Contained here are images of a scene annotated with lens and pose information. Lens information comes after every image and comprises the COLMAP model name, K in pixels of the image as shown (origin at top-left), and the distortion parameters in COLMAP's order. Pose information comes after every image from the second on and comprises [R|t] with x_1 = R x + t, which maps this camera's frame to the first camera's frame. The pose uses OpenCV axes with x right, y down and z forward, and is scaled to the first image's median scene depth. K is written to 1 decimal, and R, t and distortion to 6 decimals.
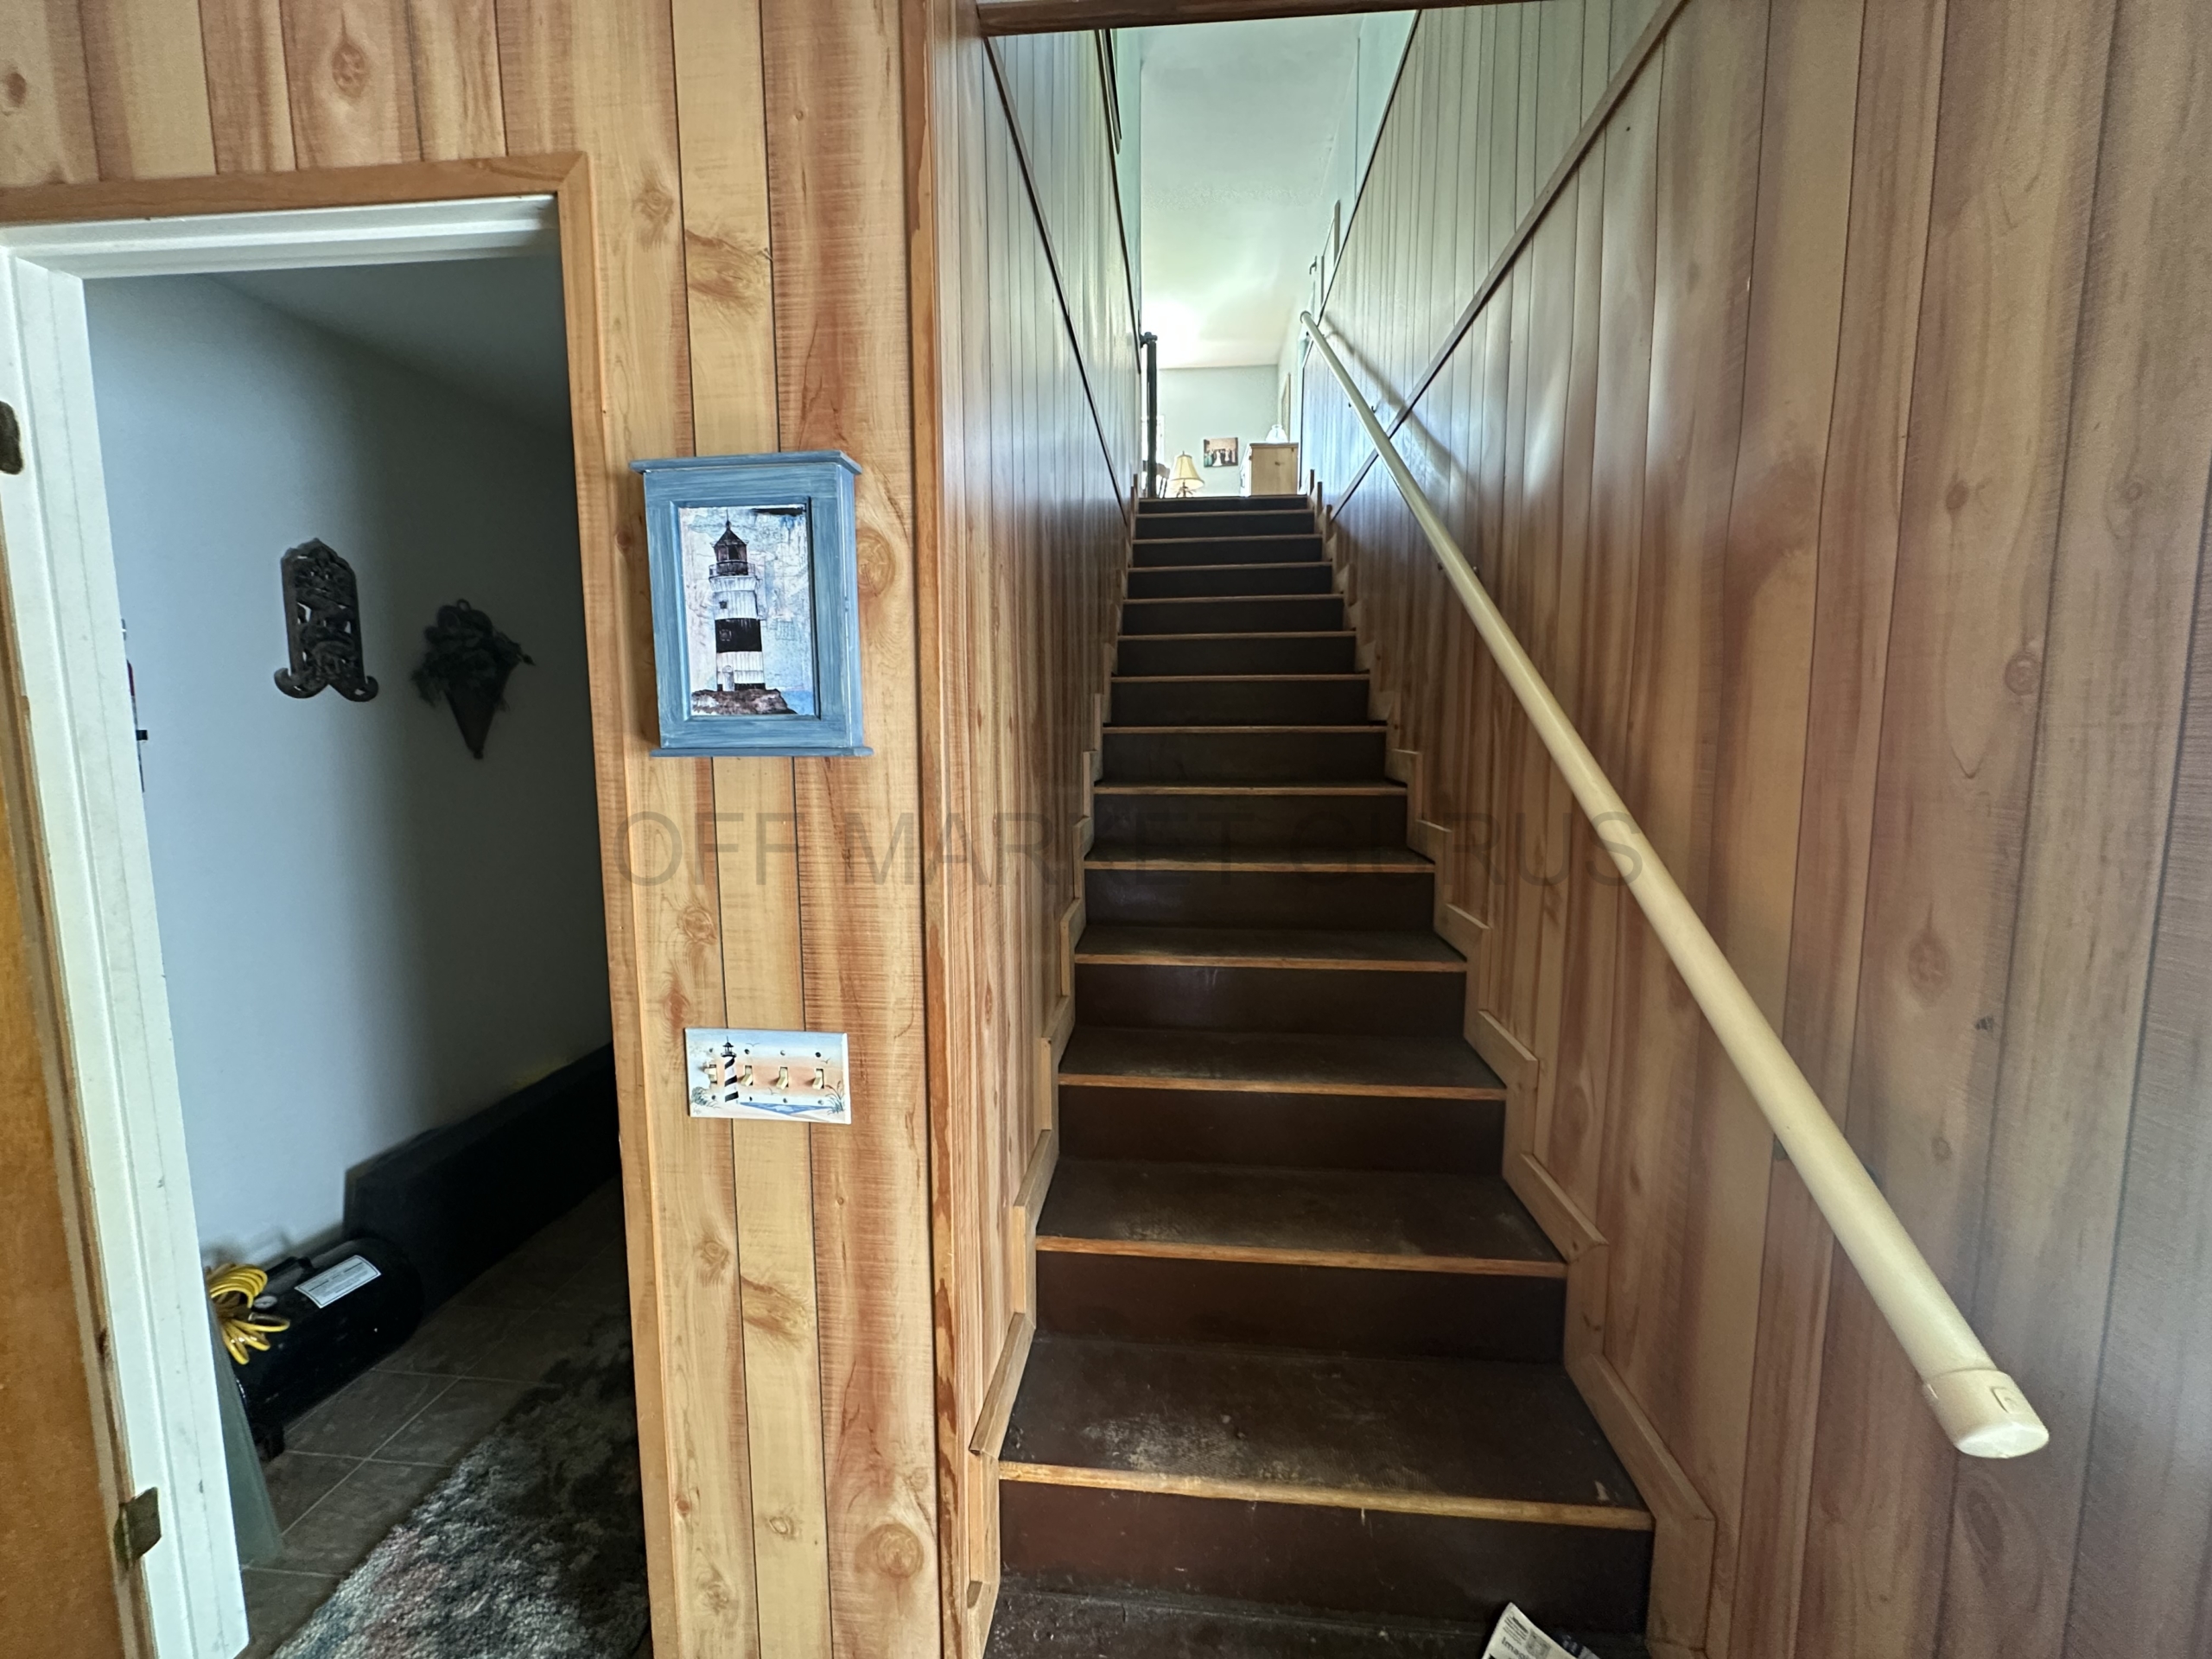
lens RADIAL K [[878.3, 0, 1107.4], [0, 878.3, 828.8], [0, 0, 1]] dist [-0.002091, 0.000459]
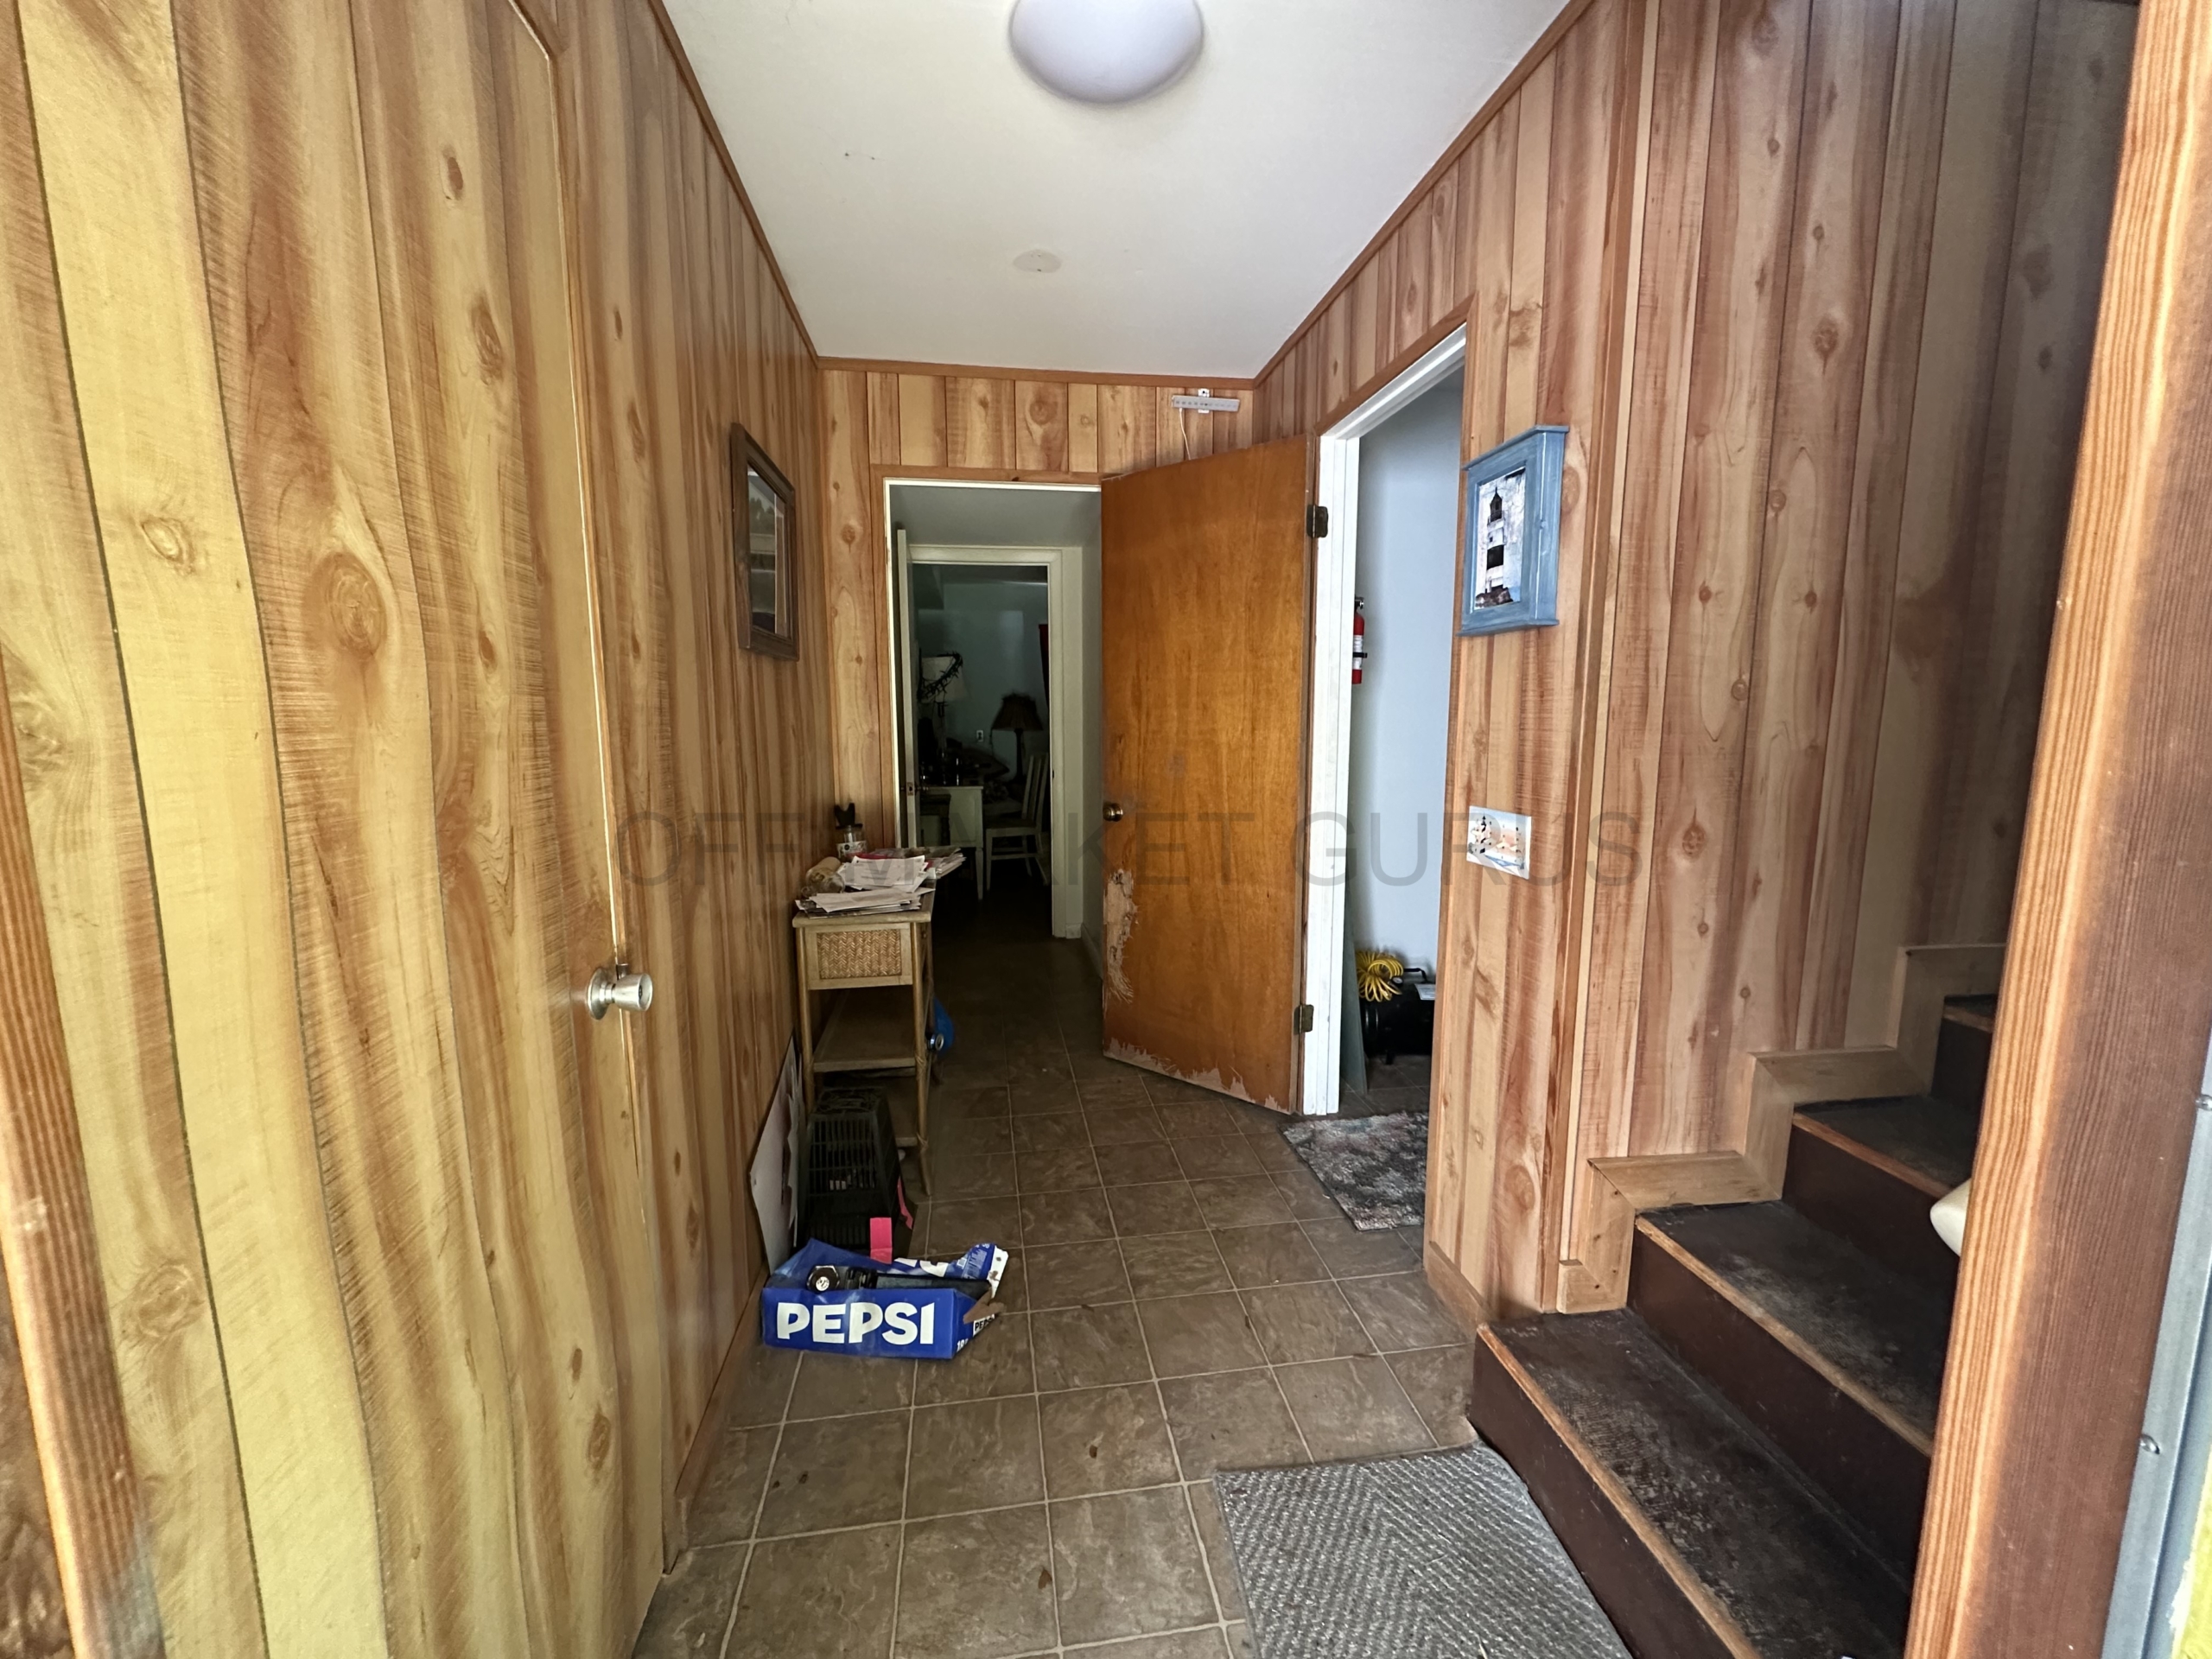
lens RADIAL K [[878.3, 0, 1107.2], [0, 878.3, 831.0], [0, 0, 1]] dist [-0.002091, 0.000459]
pose [[0.236026, 0.133712, -0.962503, 0.987338], [-0.103208, 0.988335, 0.111992, 0.165915], [0.966250, 0.072906, 0.247073, -0.066484]]
